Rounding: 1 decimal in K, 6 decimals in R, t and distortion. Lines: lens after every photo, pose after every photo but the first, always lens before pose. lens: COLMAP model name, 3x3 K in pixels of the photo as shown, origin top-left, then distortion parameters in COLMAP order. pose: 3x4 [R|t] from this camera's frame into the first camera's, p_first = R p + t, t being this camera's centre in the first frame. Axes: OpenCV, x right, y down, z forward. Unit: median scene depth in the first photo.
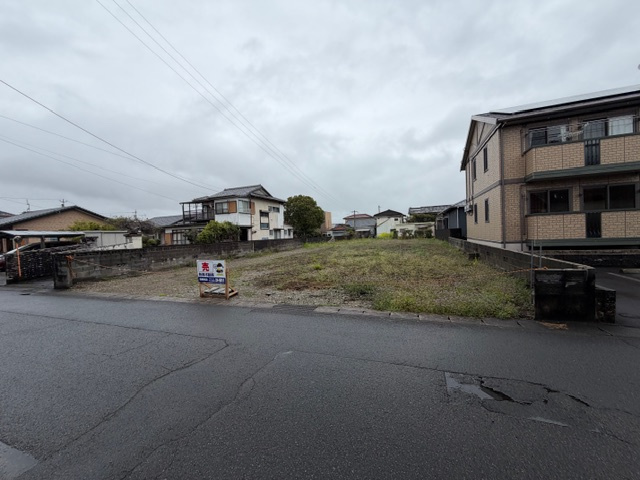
lens RADIAL K [[254.2, 0, 318.7], [0, 254.2, 245.2], [0, 0, 1]] dist [0.001830, -0.000551]
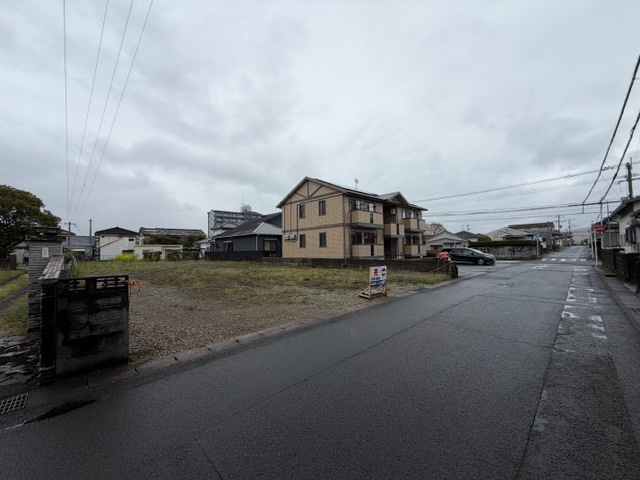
lens RADIAL K [[254.2, 0, 317.7], [0, 254.2, 234.0], [0, 0, 1]] dist [0.001830, -0.000551]
pose [[0.427735, 0.090057, 0.899407, -0.389420], [0.037849, 0.992367, -0.117365, 0.008362], [-0.903111, 0.084243, 0.421062, 0.168120]]
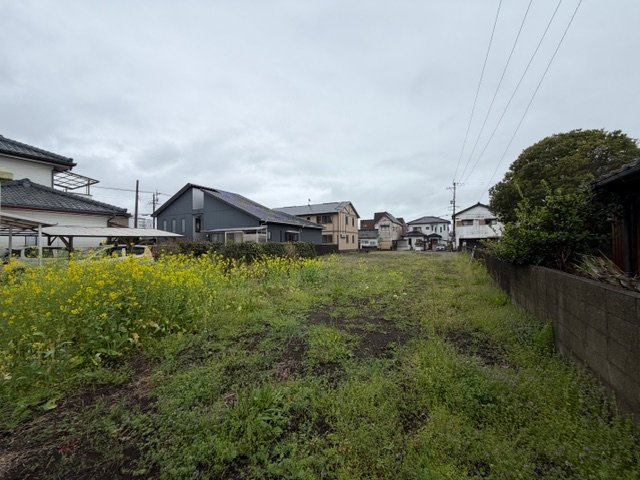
lens RADIAL K [[254.2, 0, 319.5], [0, 254.2, 240.6], [0, 0, 1]] dist [0.001830, -0.000551]
pose [[-0.993924, 0.050797, 0.097647, 0.369719], [0.052684, 0.998469, 0.016837, -0.092974], [-0.096643, 0.021879, -0.995079, 1.968448]]
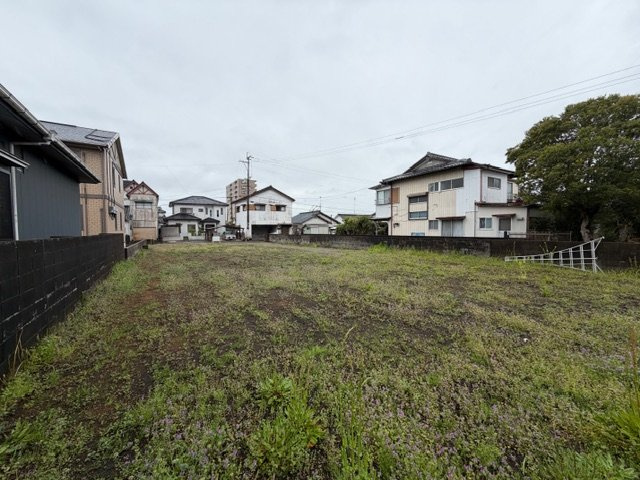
lens RADIAL K [[254.2, 0, 316.0], [0, 254.2, 241.2], [0, 0, 1]] dist [0.001830, -0.000551]
pose [[-0.595125, 0.079160, -0.799725, 0.555434], [-0.000778, 0.995080, 0.099076, -0.080946], [0.803633, 0.059585, -0.592135, 1.290982]]
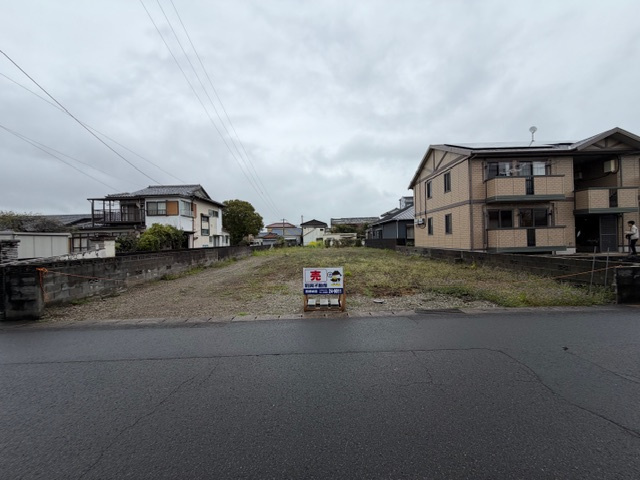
lens RADIAL K [[254.2, 0, 318.1], [0, 254.2, 244.4], [0, 0, 1]] dist [0.001830, -0.000551]
pose [[0.934017, 0.009195, 0.357110, -0.174523], [0.003975, 0.999339, -0.036127, 0.001866], [-0.357206, 0.035163, 0.933363, 0.041239]]
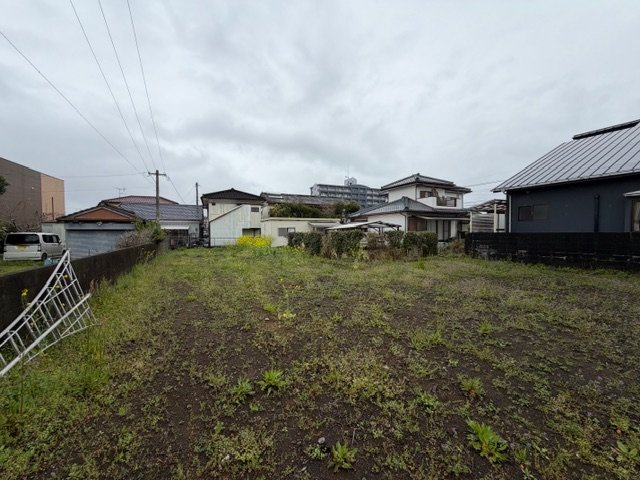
lens RADIAL K [[254.6, 0, 317.1], [0, 254.6, 239.2], [0, 0, 1]] dist [0.001652, 0.000166]
pose [[0.681283, 0.018276, 0.731792, 0.074632], [0.006809, 0.999487, -0.031300, -0.059091], [-0.731989, 0.026307, 0.680809, 1.199497]]
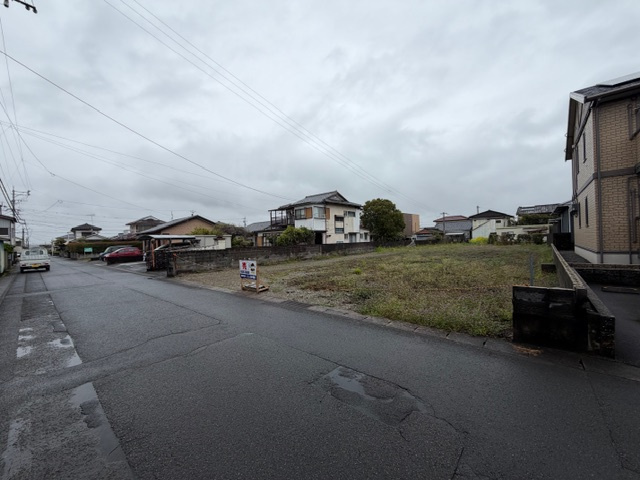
lens RADIAL K [[254.2, 0, 319.7], [0, 254.2, 252.6], [0, 0, 1]] dist [0.001830, -0.000551]
pose [[0.939554, 0.027858, -0.341265, 0.075550], [-0.022070, 0.999539, 0.020833, -0.003285], [0.341688, -0.012043, 0.939736, -0.010308]]
